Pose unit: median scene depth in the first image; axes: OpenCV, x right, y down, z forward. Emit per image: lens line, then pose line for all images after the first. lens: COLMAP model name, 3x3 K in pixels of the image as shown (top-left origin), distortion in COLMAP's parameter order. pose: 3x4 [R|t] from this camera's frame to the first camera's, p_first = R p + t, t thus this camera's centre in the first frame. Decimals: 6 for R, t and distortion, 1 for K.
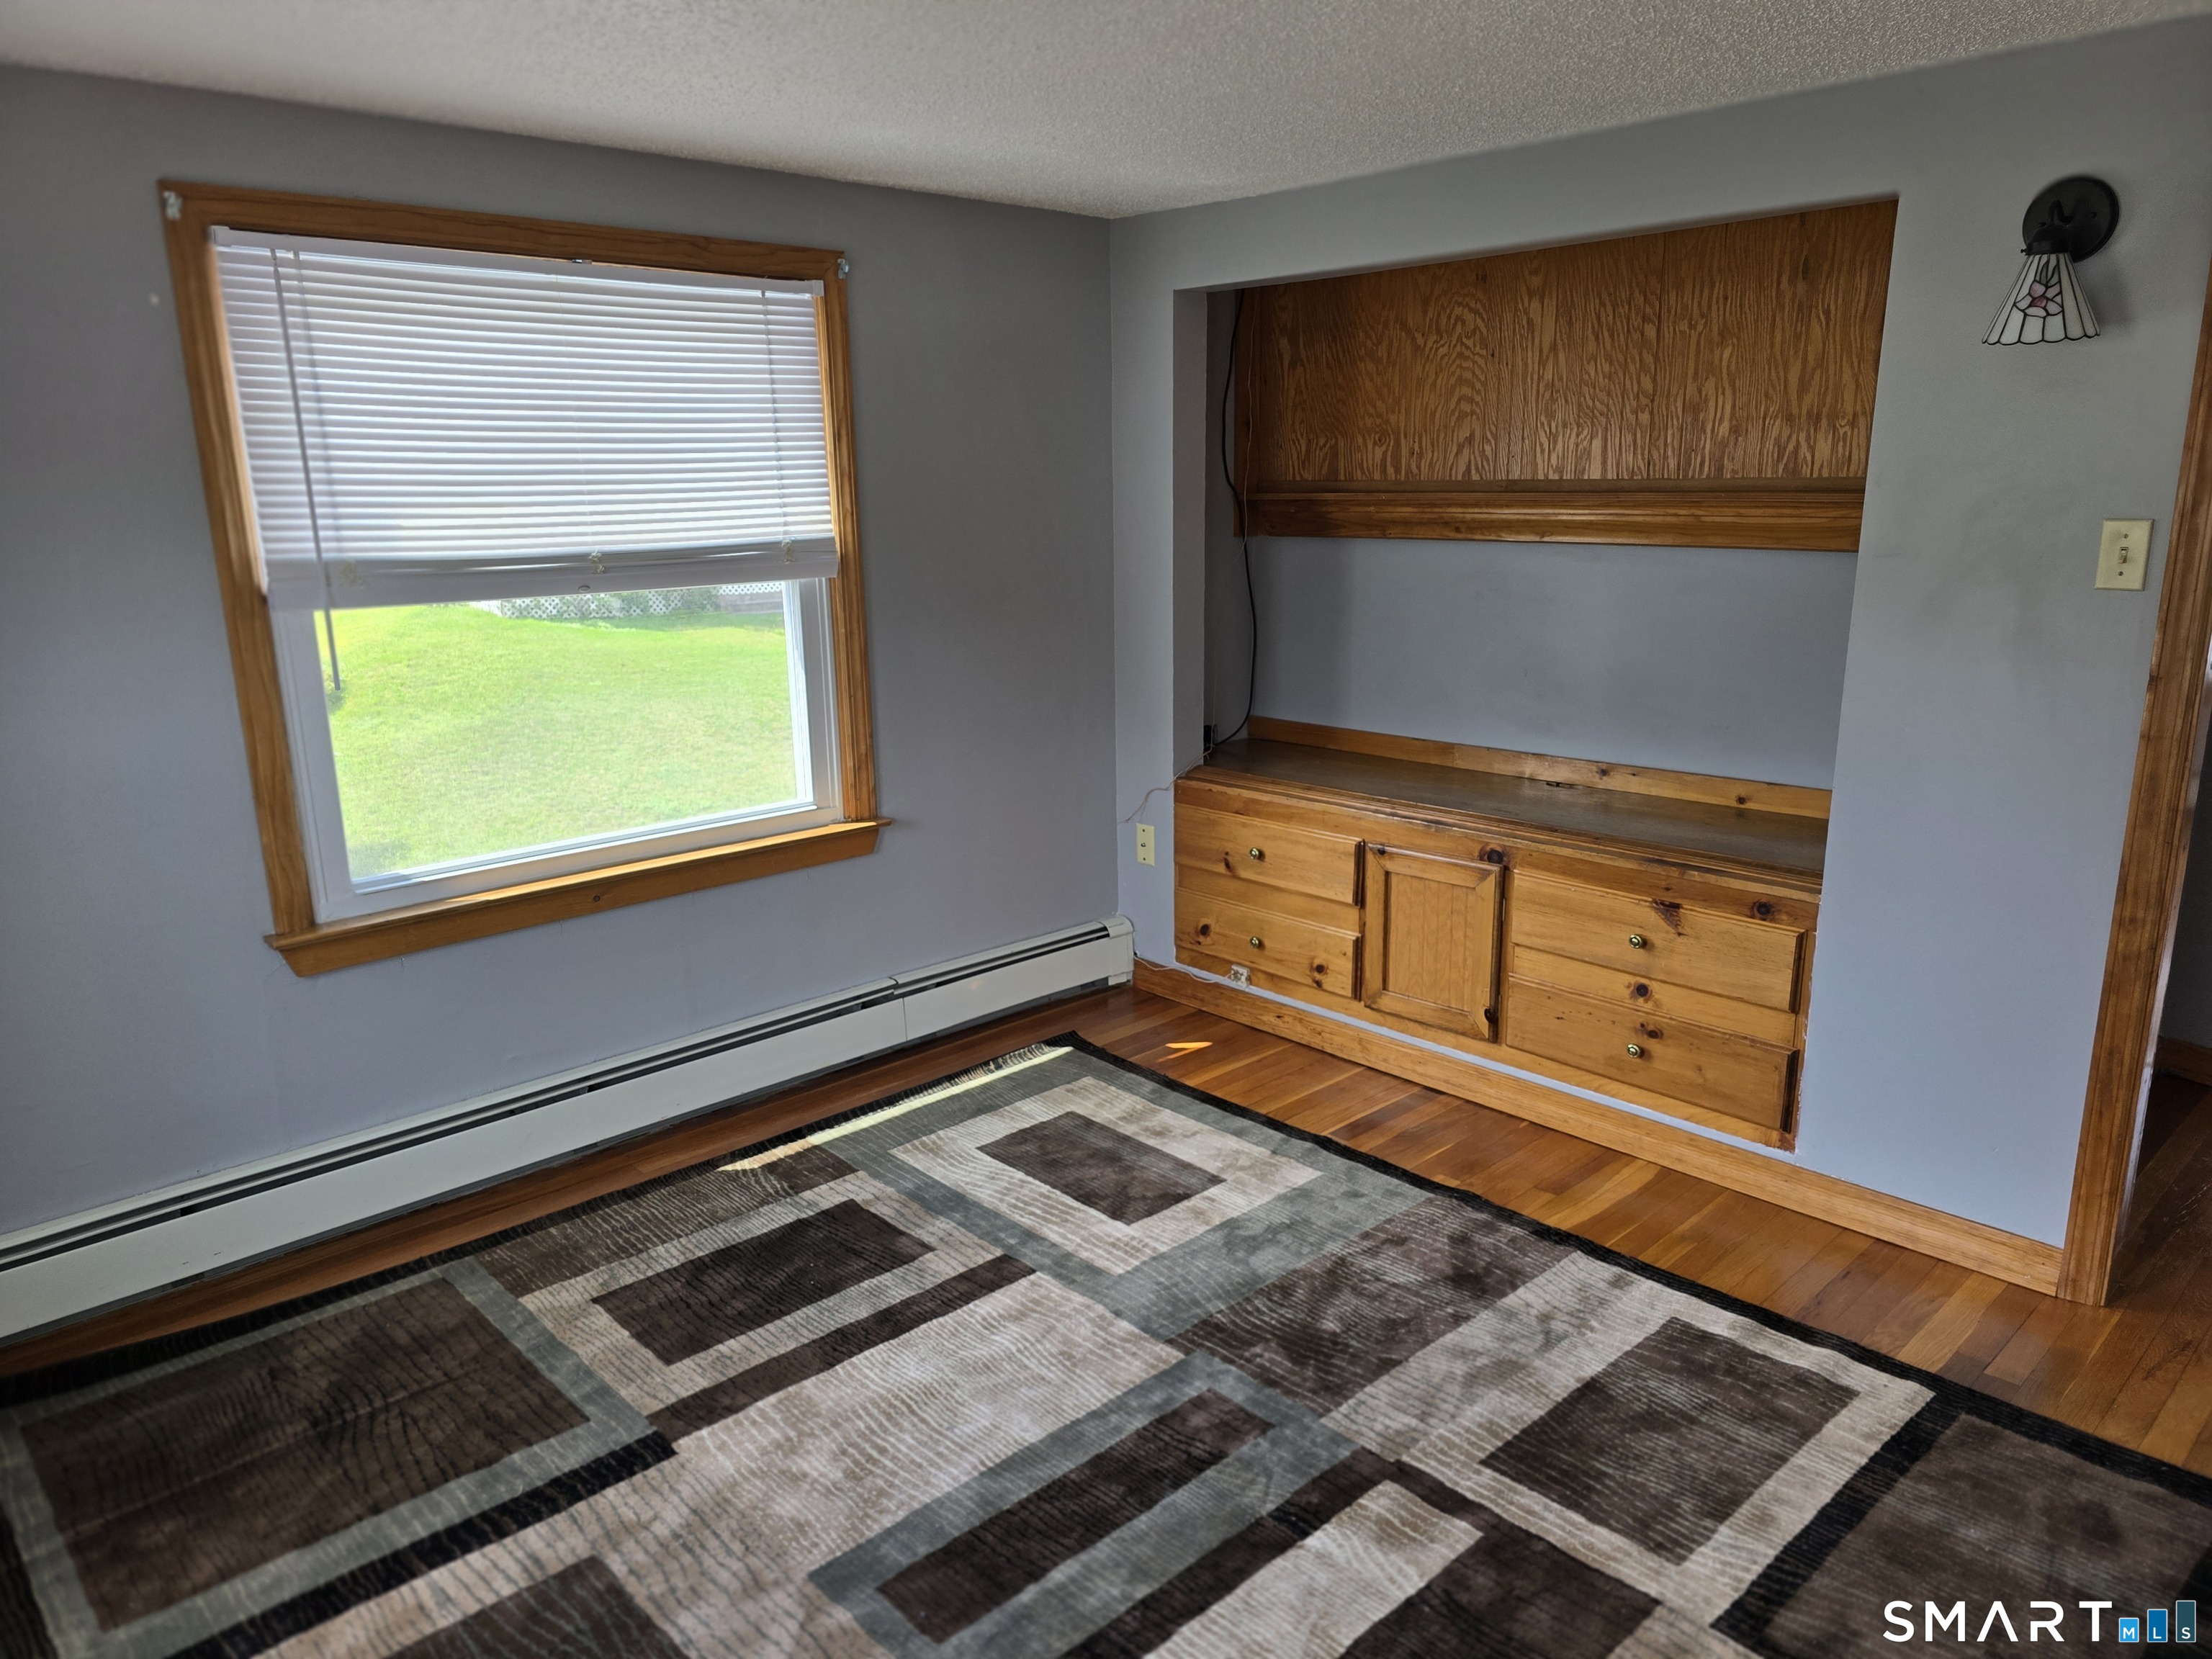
lens RADIAL K [[1491.0, 0, 1106.0], [0, 1491.0, 829.5], [0, 0, 1]] dist [0.004201, 0.001036]
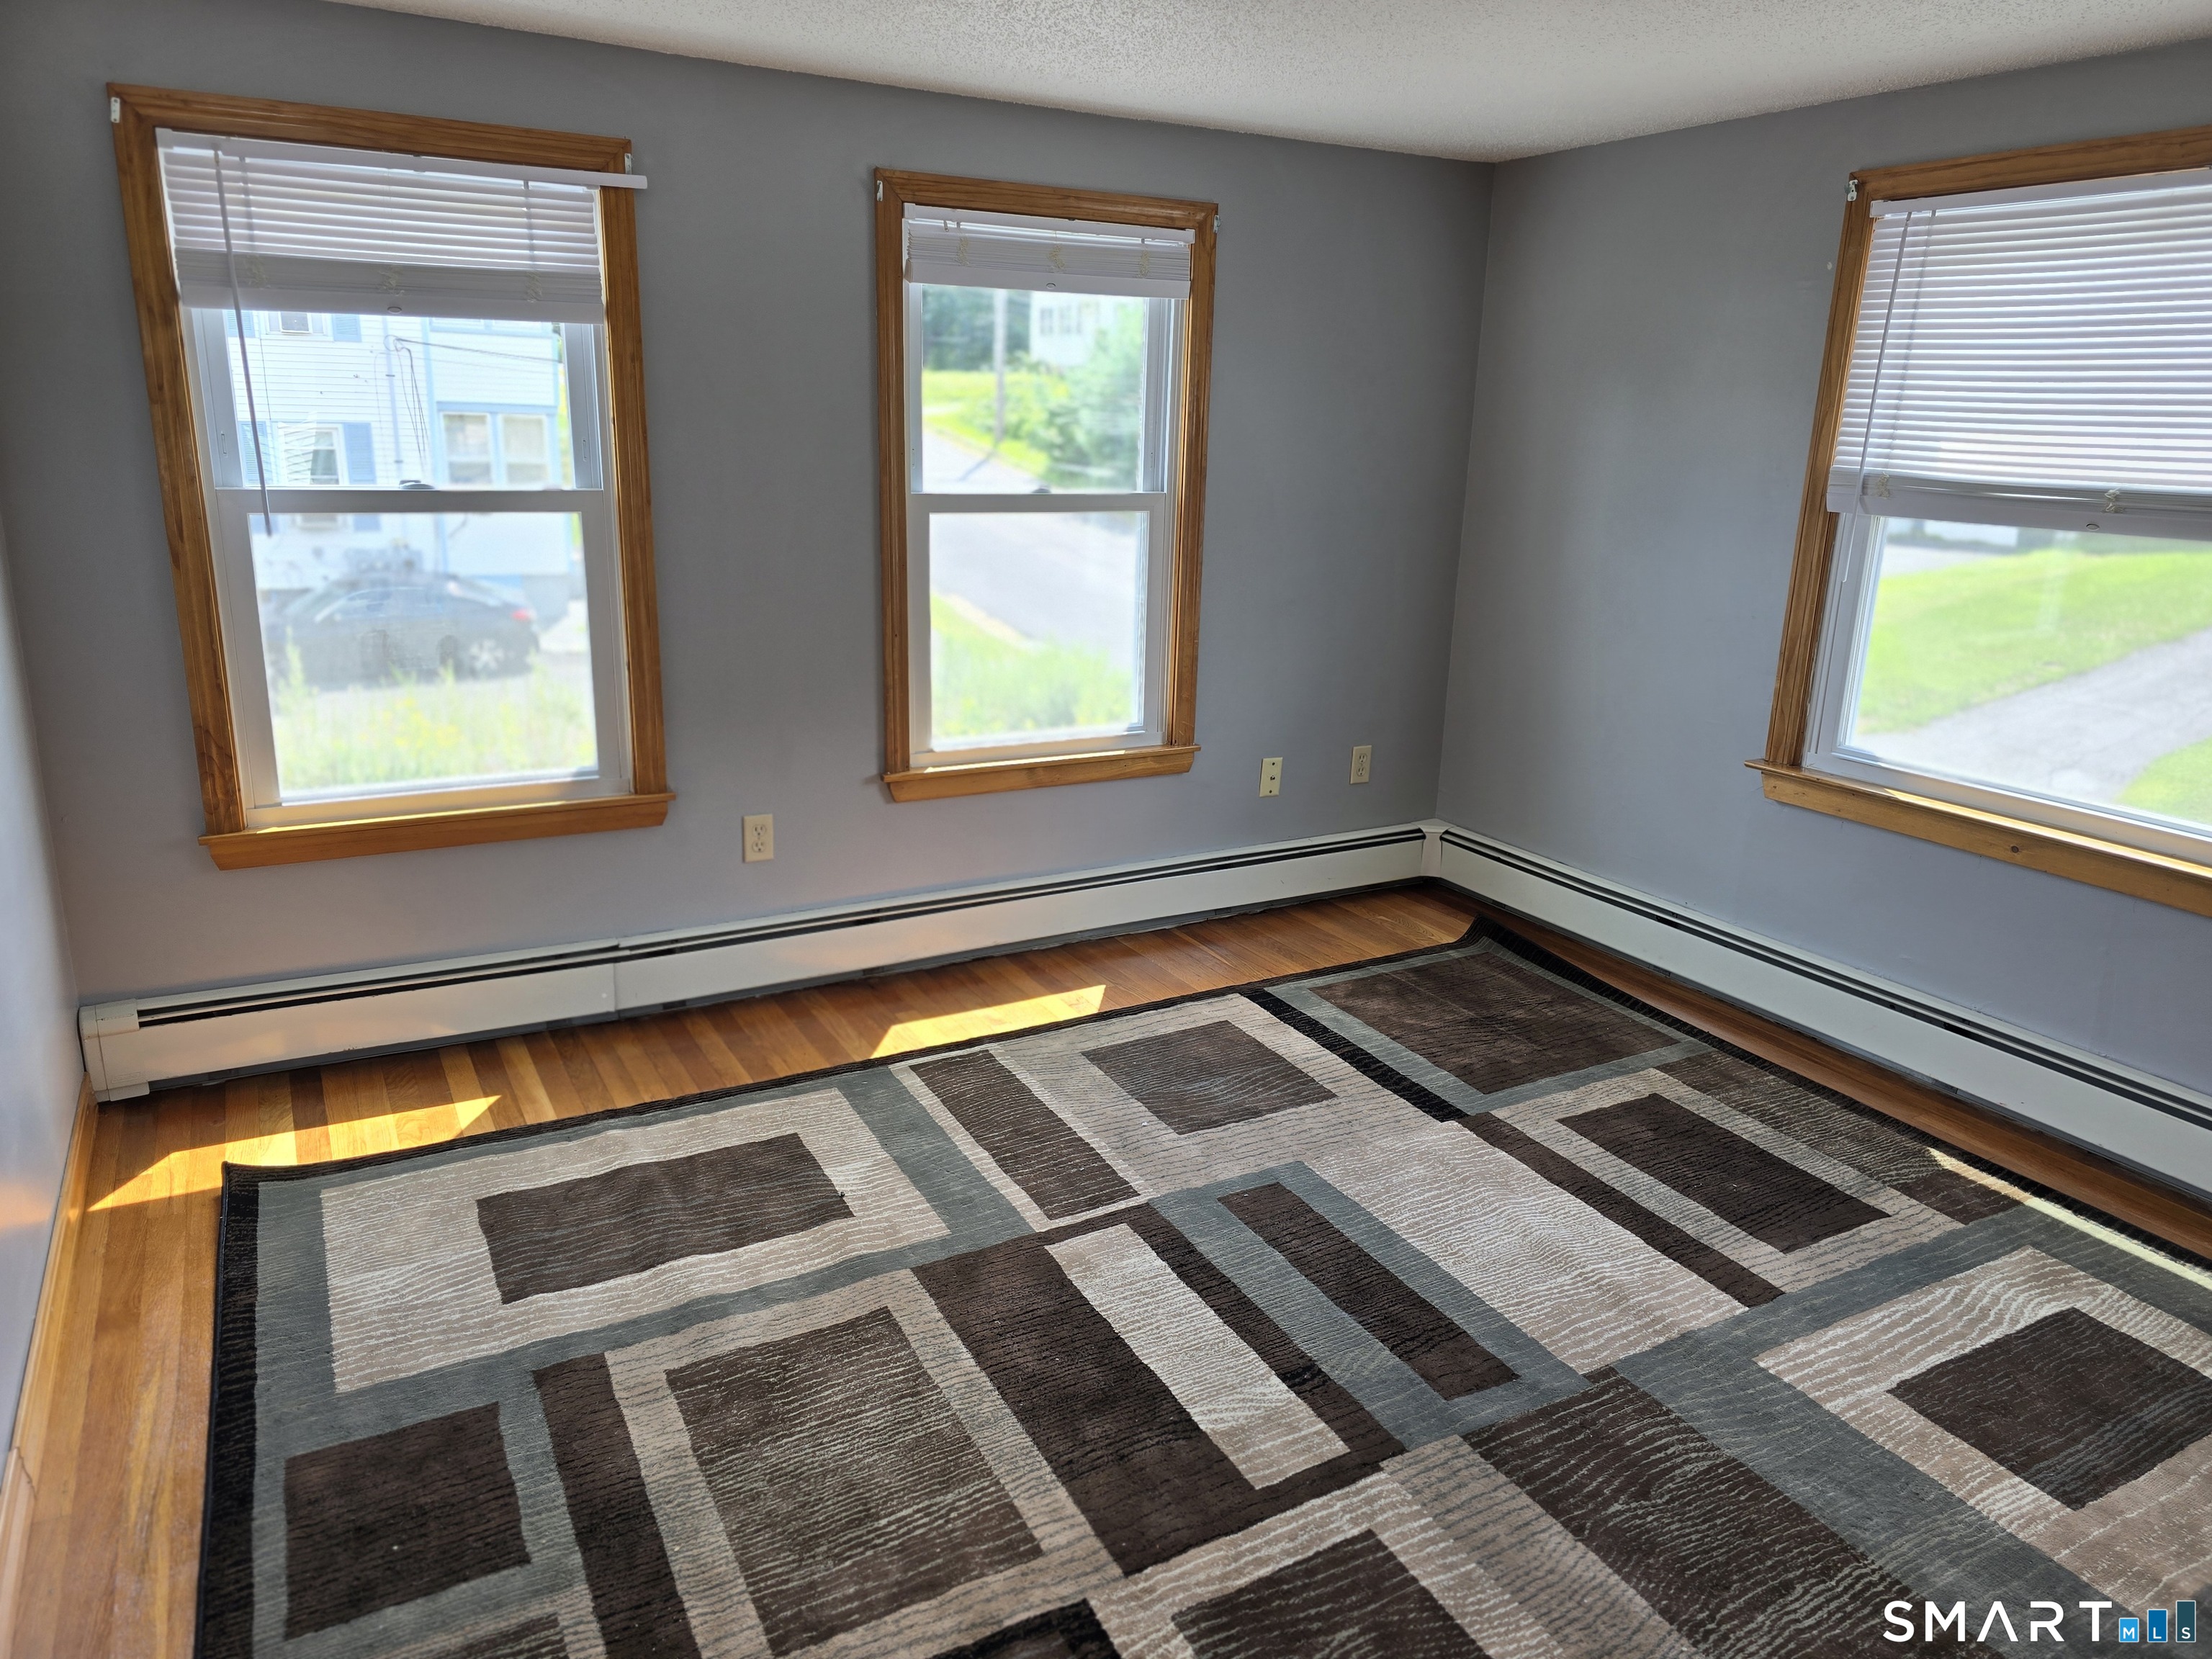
lens RADIAL K [[1491.0, 0, 1106.0], [0, 1491.0, 829.5], [0, 0, 1]] dist [0.004201, 0.001036]
pose [[-0.265433, 0.273591, -0.924496, 0.812761], [-0.234311, 0.911839, 0.337118, -0.178074], [0.935224, 0.306102, -0.177926, 0.719736]]
